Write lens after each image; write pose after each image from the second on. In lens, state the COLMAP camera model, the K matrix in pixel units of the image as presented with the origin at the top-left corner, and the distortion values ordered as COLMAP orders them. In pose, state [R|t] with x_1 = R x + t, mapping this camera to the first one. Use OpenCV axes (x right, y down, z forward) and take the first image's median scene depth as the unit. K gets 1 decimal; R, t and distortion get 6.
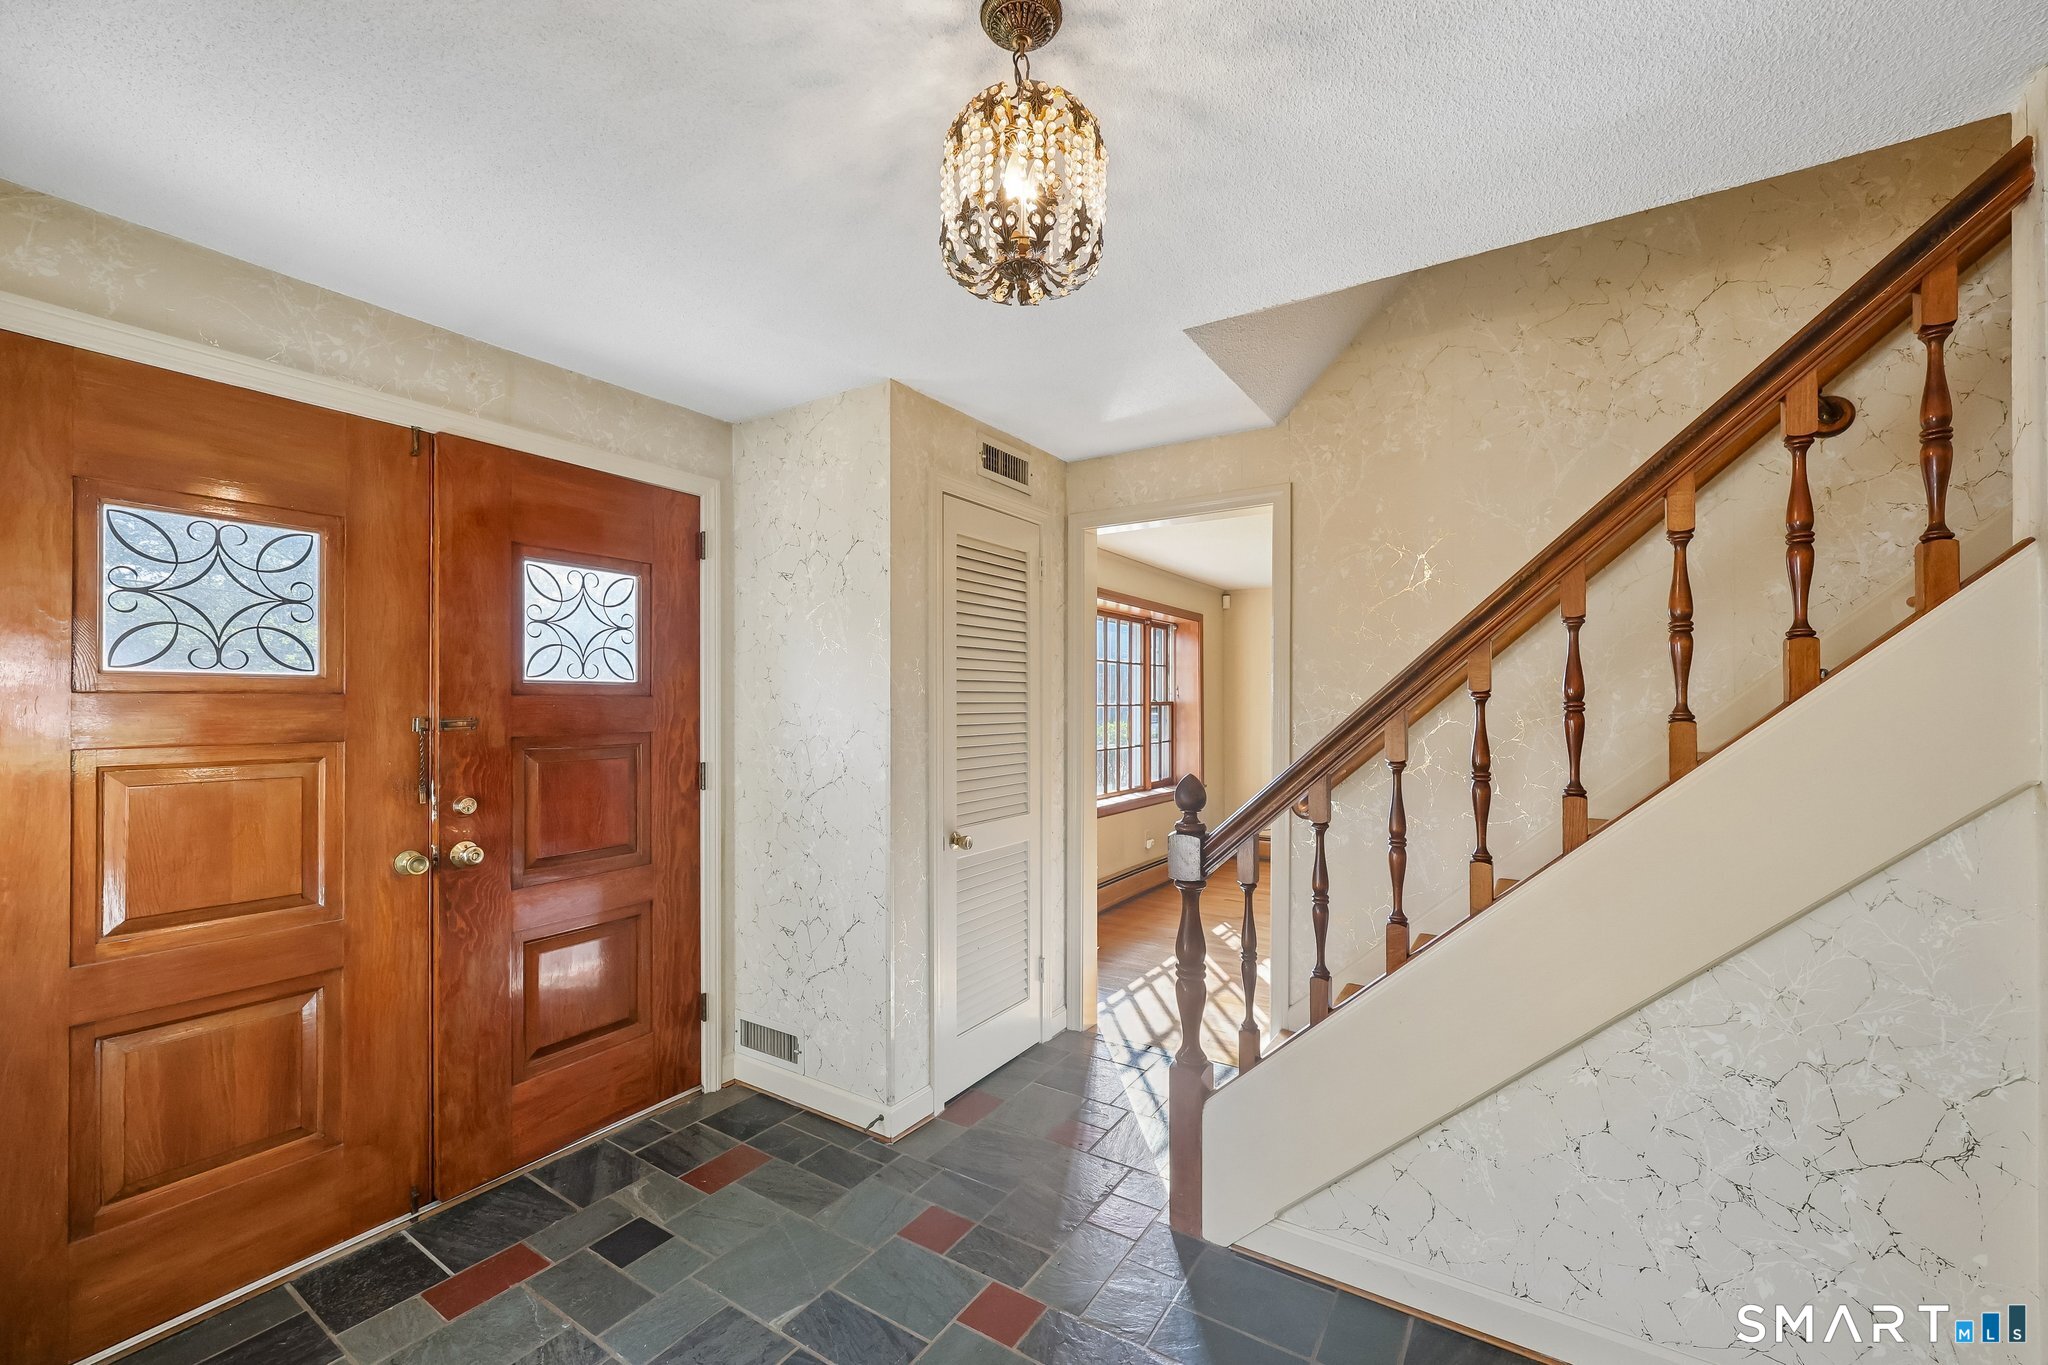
lens RADIAL K [[827.0, 0, 1029.8], [0, 827.0, 702.4], [0, 0, 1]] dist [0.008822, 0.000077]
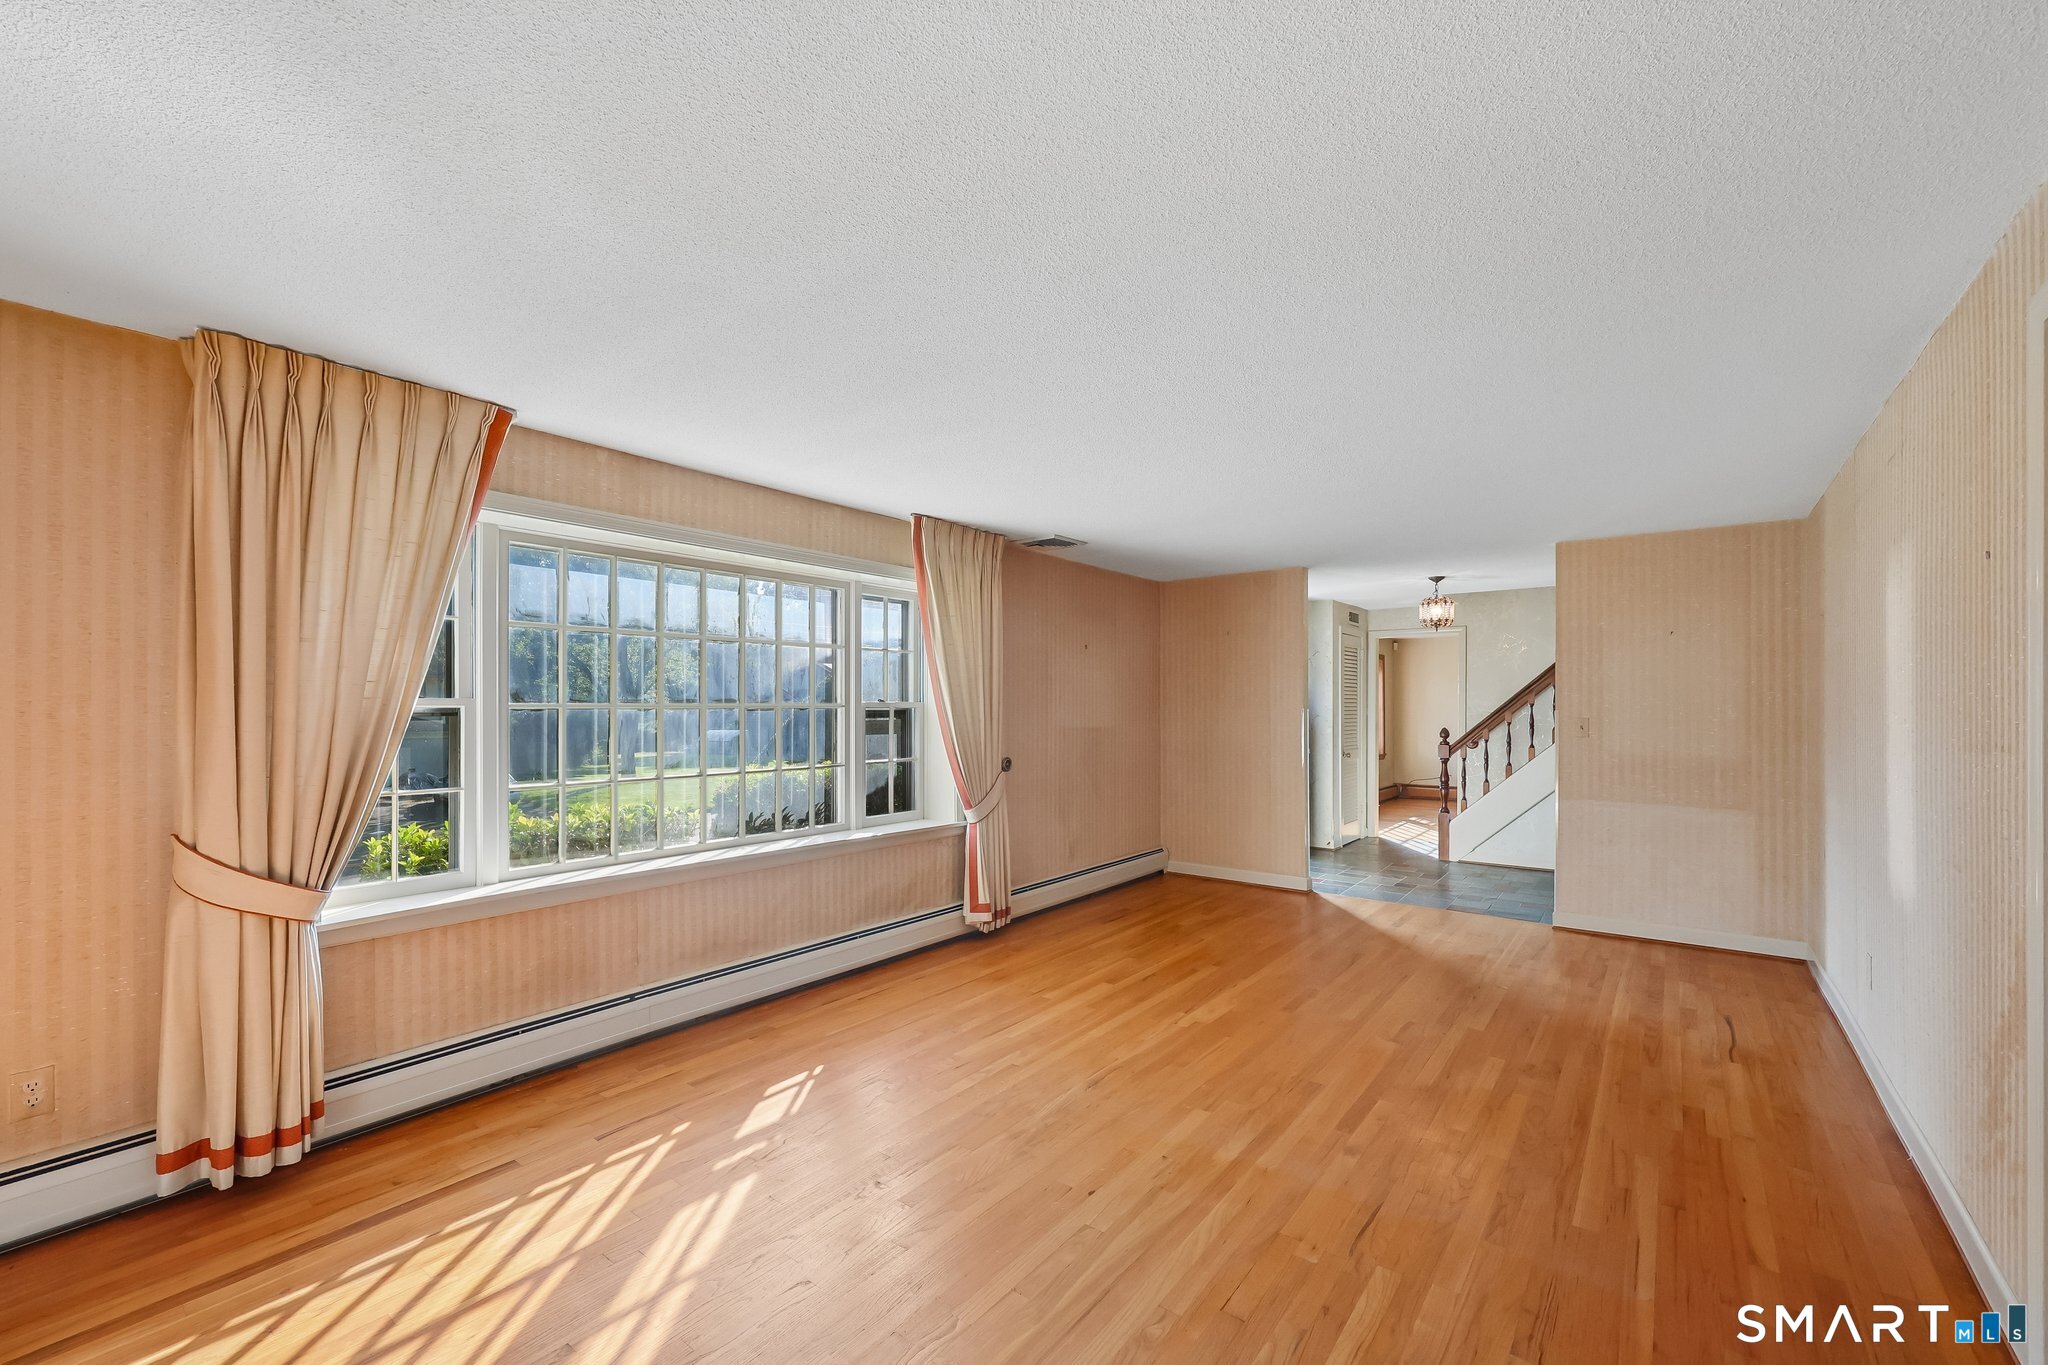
lens RADIAL K [[827.0, 0, 1029.8], [0, 827.0, 702.4], [0, 0, 1]] dist [0.008822, 0.000077]
pose [[0.996341, 0.005269, -0.085307, -1.229476], [-0.005208, 0.999986, 0.000937, -0.011266], [0.085311, -0.000489, 0.996354, -2.575593]]
